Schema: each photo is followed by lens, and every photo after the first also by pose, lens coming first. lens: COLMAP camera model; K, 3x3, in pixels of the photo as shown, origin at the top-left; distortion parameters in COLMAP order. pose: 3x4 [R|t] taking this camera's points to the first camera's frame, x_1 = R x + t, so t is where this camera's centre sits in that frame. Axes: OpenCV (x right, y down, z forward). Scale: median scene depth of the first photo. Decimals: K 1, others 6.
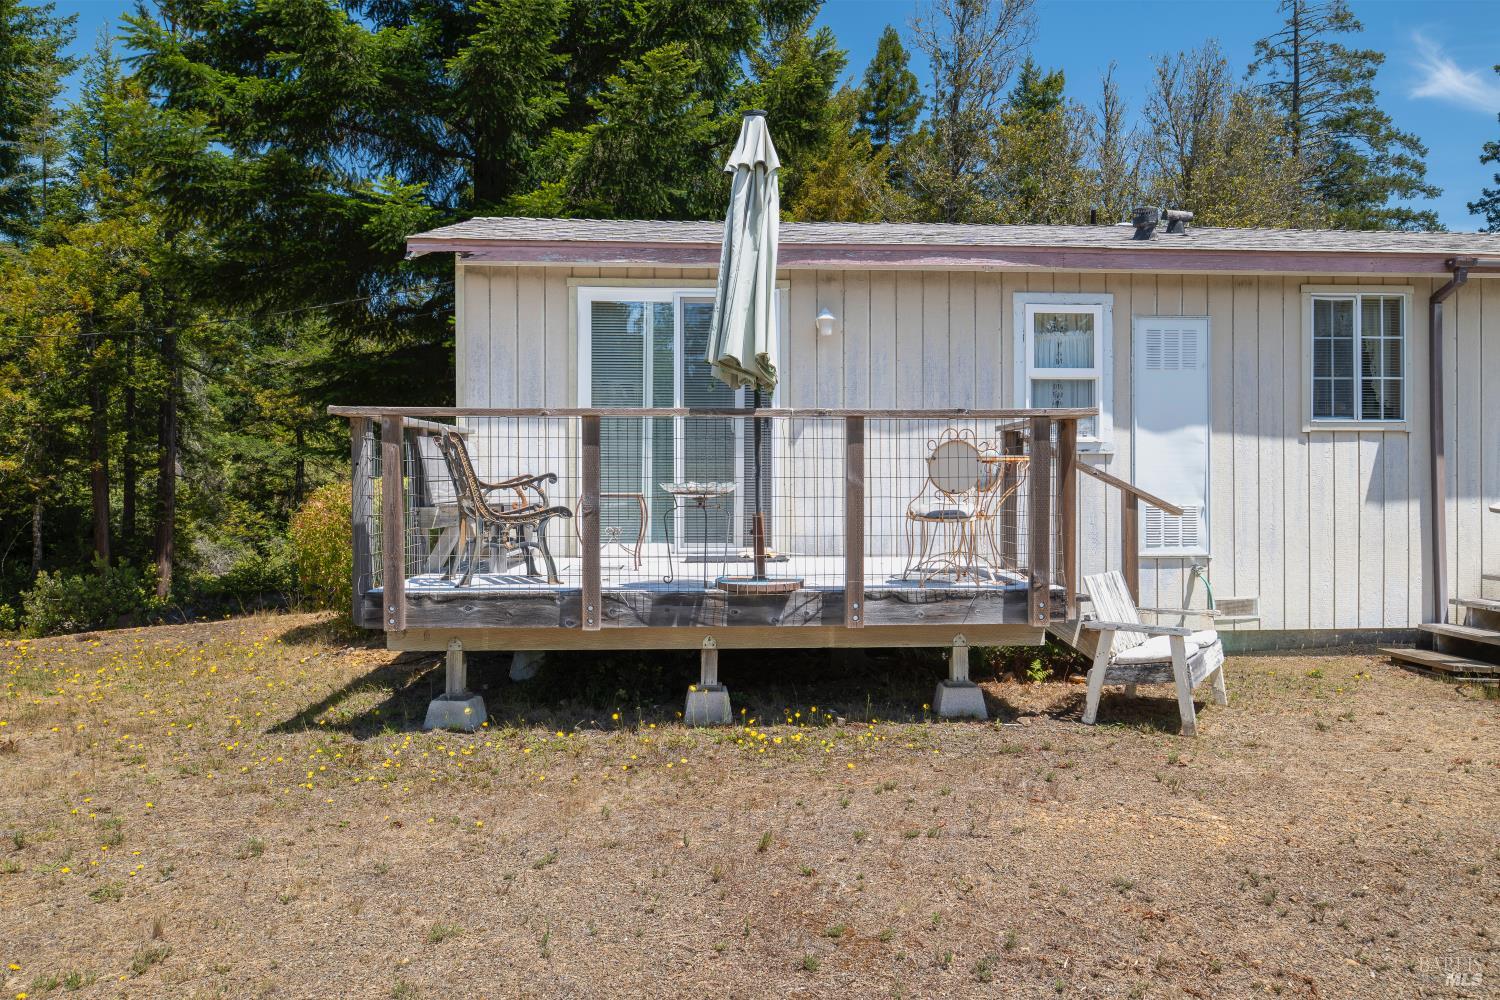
lens RADIAL K [[1075.6, 0, 749.9], [0, 1075.6, 481.1], [0, 0, 1]] dist [-0.006773, -0.003554]
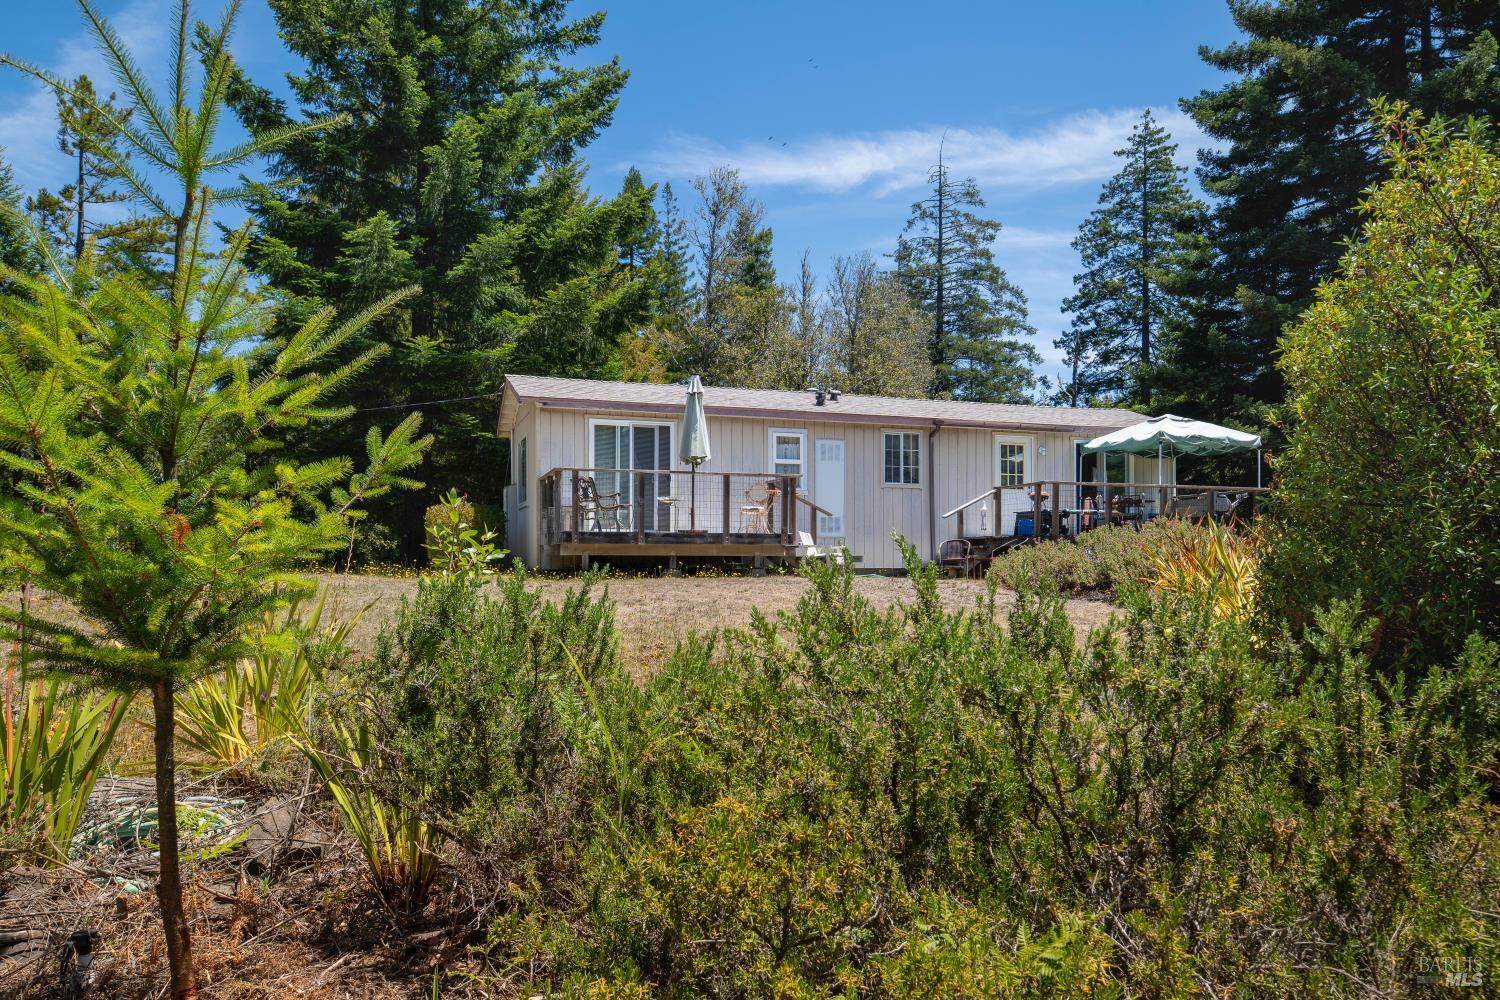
lens RADIAL K [[1075.6, 0, 749.9], [0, 1075.6, 481.1], [0, 0, 1]] dist [-0.006773, -0.003554]
pose [[0.962950, 0.022804, 0.268714, -0.069050], [-0.004182, 0.997561, -0.069672, 0.017734], [-0.269648, 0.065967, 0.960697, -0.203741]]
